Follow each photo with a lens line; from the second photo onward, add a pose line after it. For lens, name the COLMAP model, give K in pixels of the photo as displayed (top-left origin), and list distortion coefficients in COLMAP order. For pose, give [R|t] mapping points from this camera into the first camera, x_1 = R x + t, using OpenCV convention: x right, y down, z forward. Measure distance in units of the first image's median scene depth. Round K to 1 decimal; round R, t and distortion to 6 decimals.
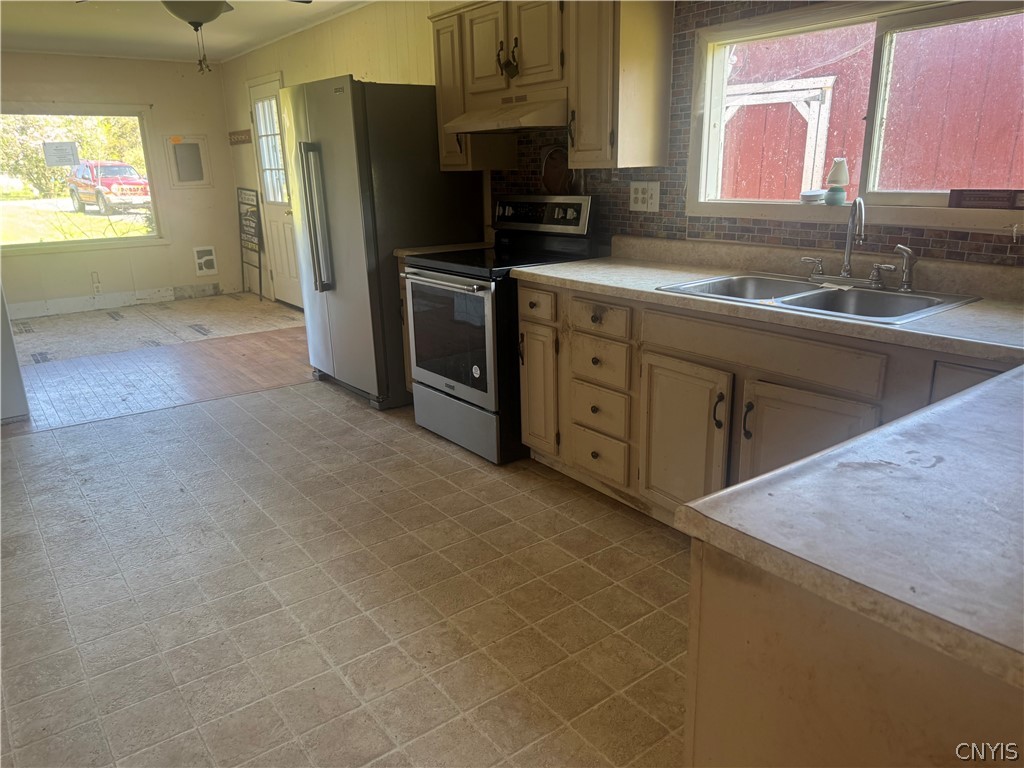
lens RADIAL K [[722.5, 0, 509.6], [0, 722.5, 388.2], [0, 0, 1]] dist [-0.000066, 0.000059]
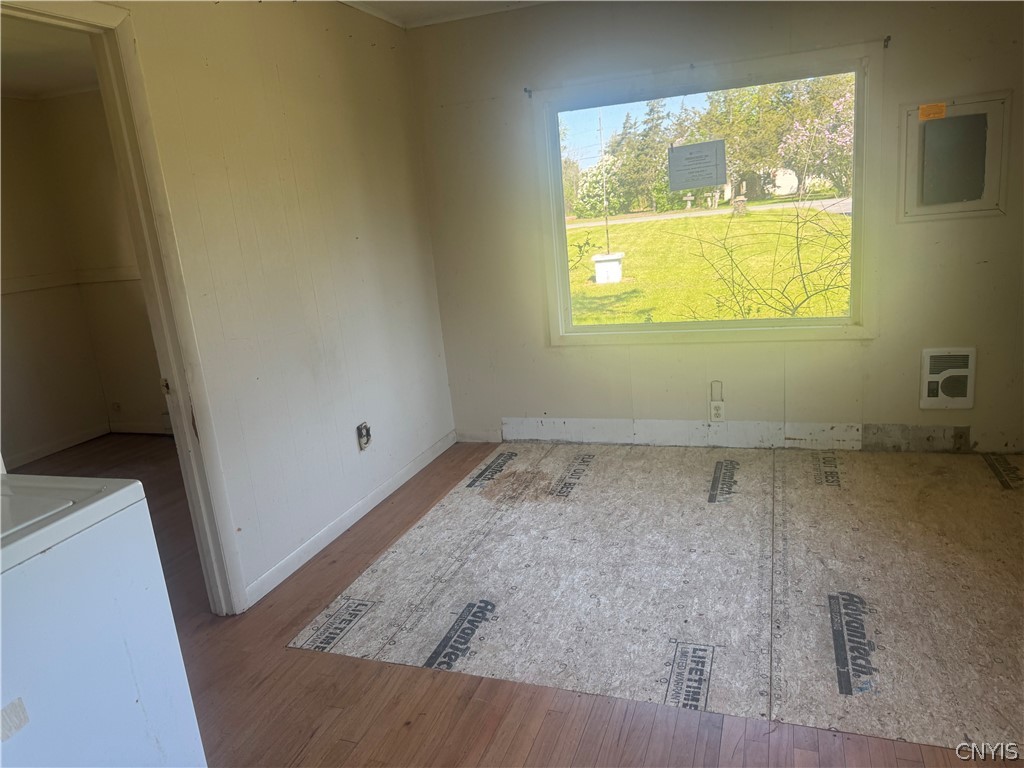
lens RADIAL K [[722.5, 0, 507.7], [0, 722.5, 381.2], [0, 0, 1]] dist [-0.000066, 0.000059]
pose [[0.539735, 0.176377, -0.823151, -0.199932], [-0.173678, 0.980100, 0.096127, -0.170414], [0.823724, 0.091080, 0.559627, 0.526216]]
